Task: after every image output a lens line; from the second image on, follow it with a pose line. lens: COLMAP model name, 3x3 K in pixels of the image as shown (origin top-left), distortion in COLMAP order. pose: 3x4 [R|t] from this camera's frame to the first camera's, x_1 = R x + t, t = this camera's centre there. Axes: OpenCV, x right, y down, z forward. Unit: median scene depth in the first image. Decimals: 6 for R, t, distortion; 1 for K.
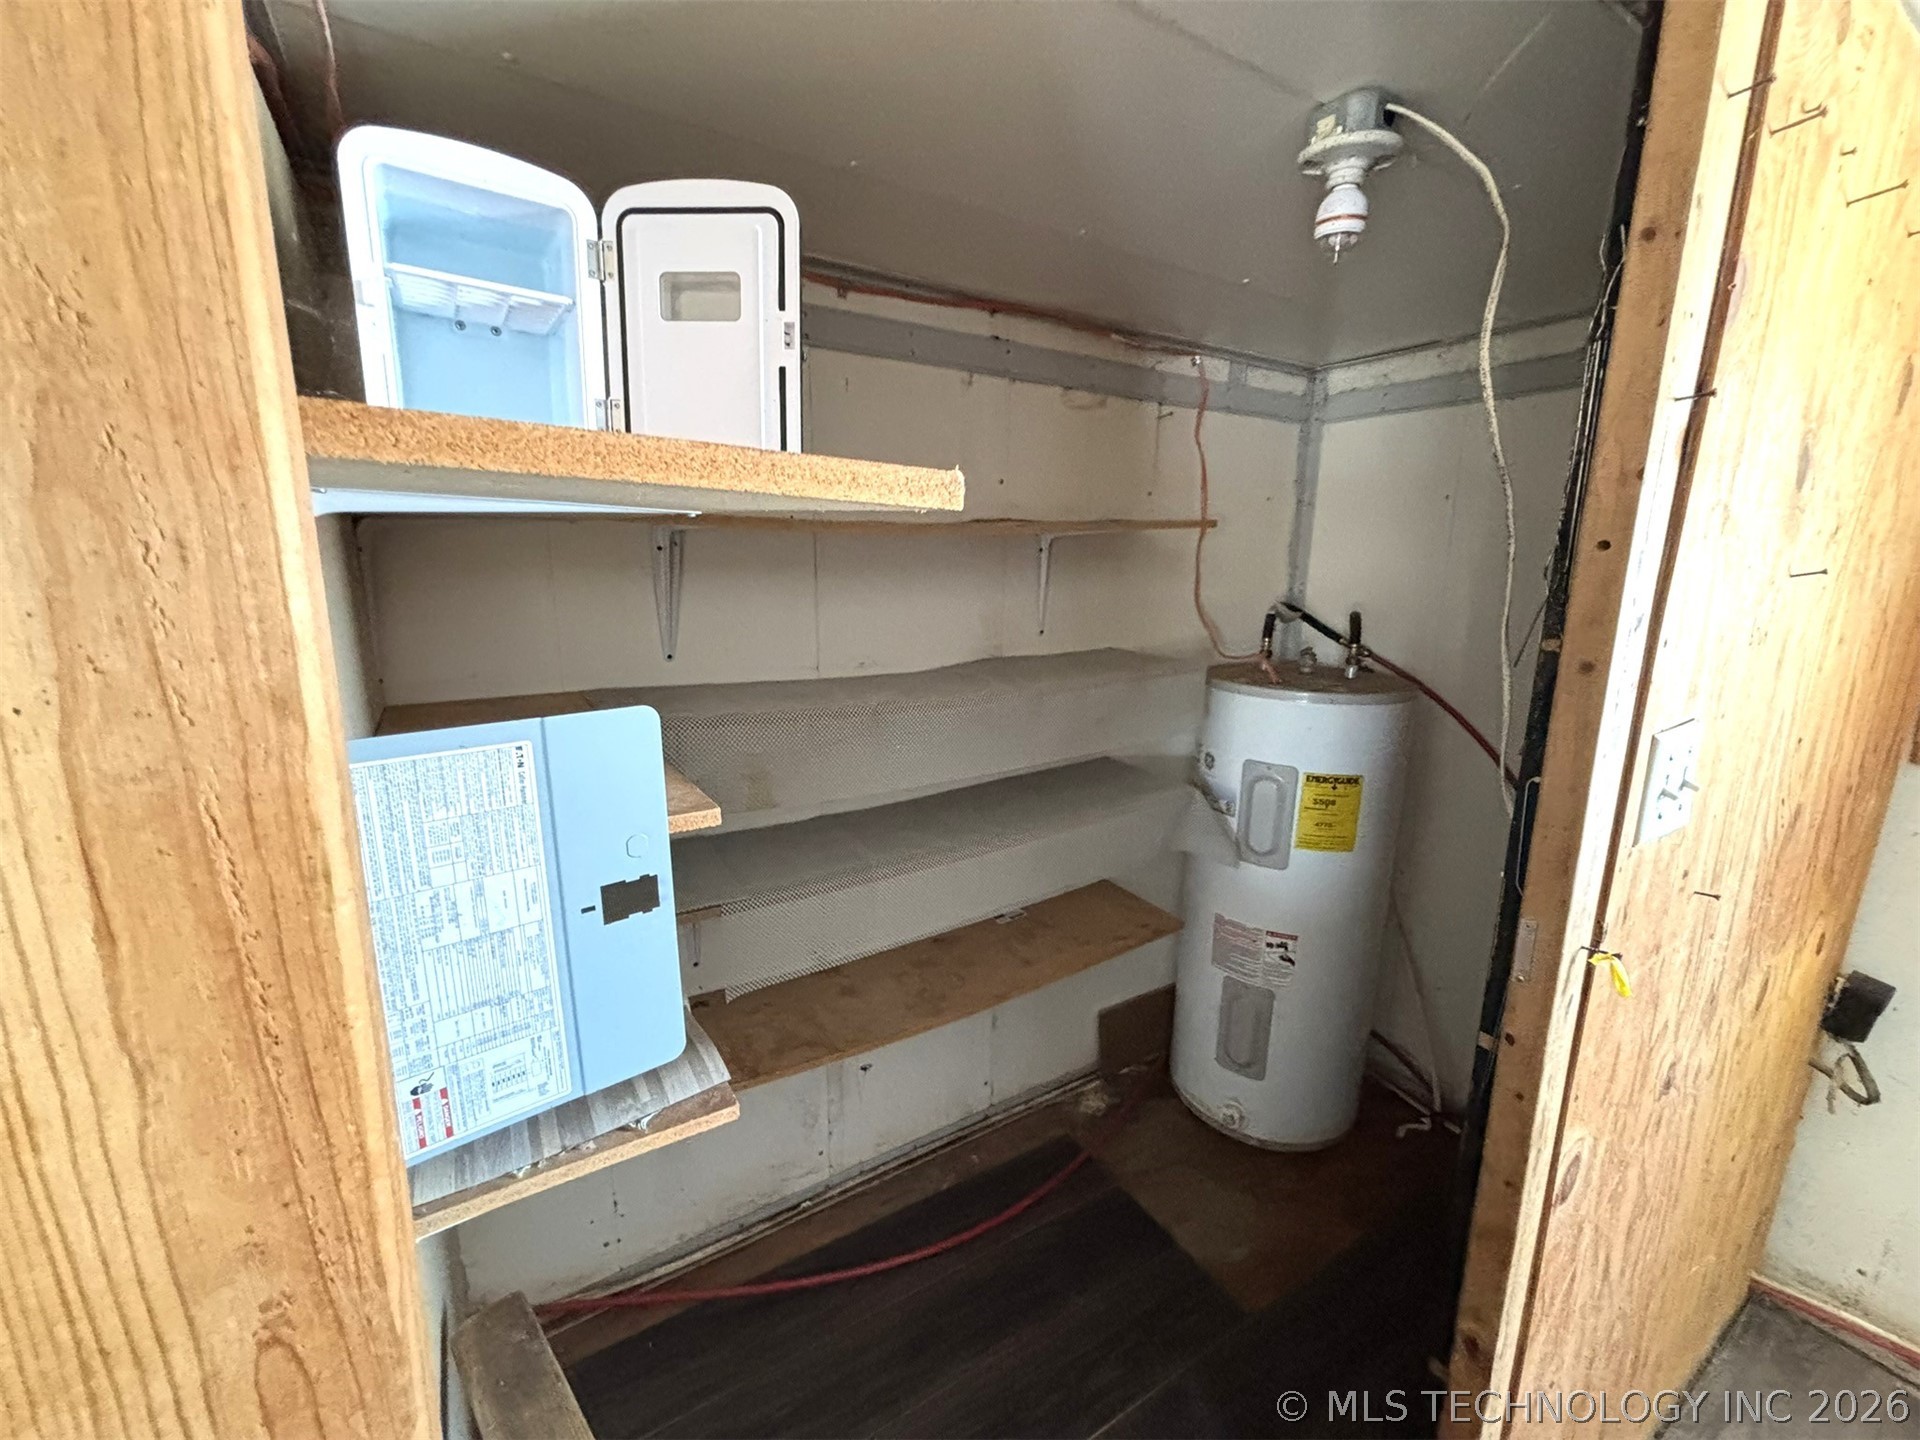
lens RADIAL K [[780.3, 0, 956.5], [0, 780.3, 722.6], [0, 0, 1]] dist [0.008775, -0.002682]
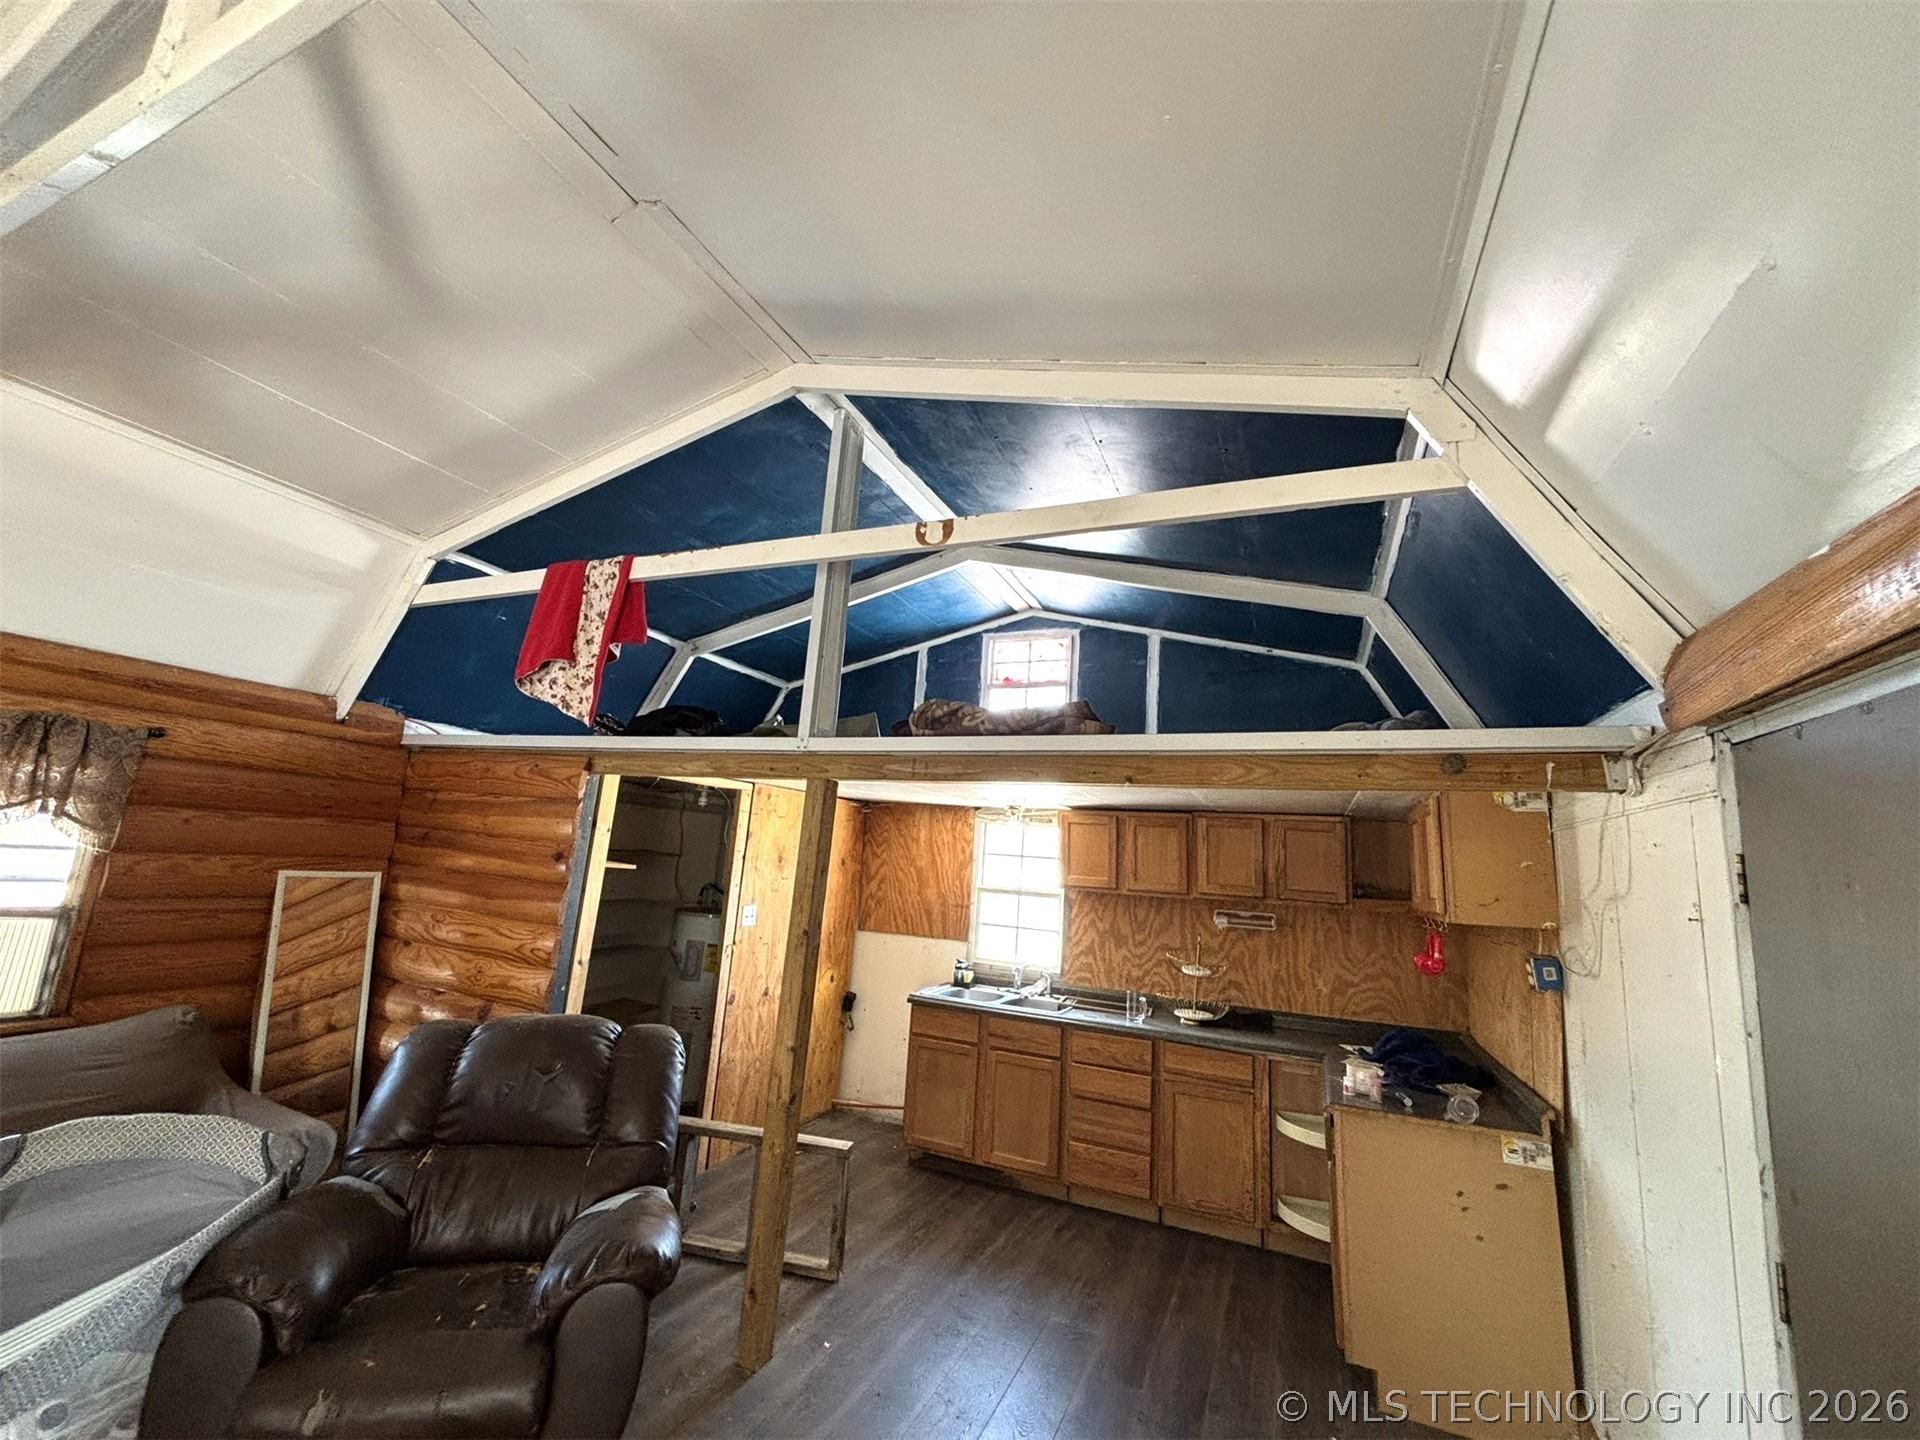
lens RADIAL K [[780.3, 0, 955.2], [0, 780.3, 708.6], [0, 0, 1]] dist [0.008775, -0.002682]
pose [[0.838099, 0.150092, 0.524464, -0.400541], [0.055220, 0.933125, -0.355286, 0.310913], [-0.542716, 0.326726, 0.773763, -1.881818]]
